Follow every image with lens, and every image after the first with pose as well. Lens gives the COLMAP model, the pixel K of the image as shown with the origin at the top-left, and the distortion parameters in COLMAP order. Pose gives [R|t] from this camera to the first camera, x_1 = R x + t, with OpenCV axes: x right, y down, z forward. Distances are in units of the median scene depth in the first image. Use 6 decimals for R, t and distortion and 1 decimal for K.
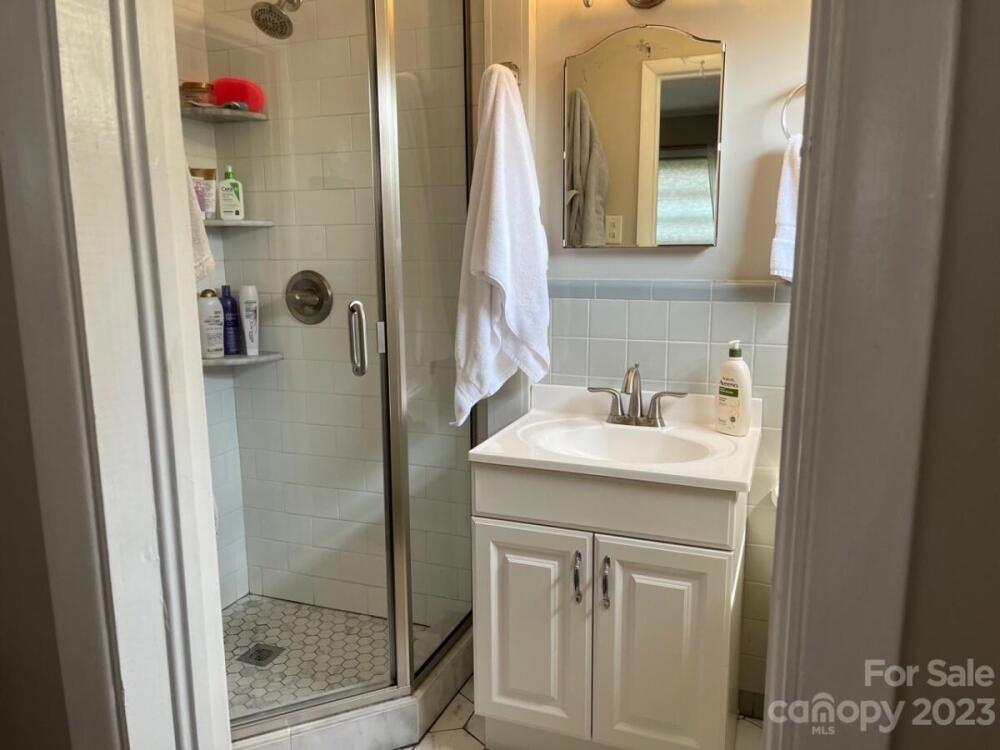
lens RADIAL K [[765.9, 0, 507.2], [0, 765.9, 381.6], [0, 0, 1]] dist [0.072849, -0.091569]
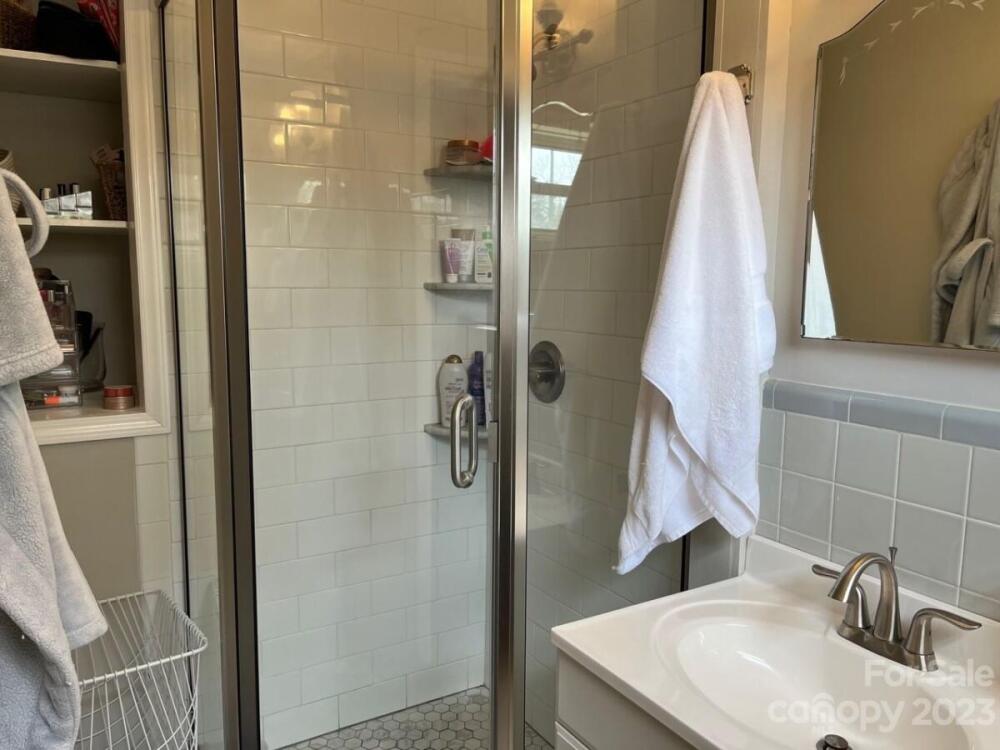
lens RADIAL K [[759.1, 0, 517.8], [0, 759.1, 375.9], [0, 0, 1]] dist [0.071974, -0.092819]
pose [[0.794687, 0.091271, -0.600119, 0.273045], [-0.126862, 0.991772, -0.017156, -0.101790], [0.593615, 0.089766, 0.799727, 0.354175]]
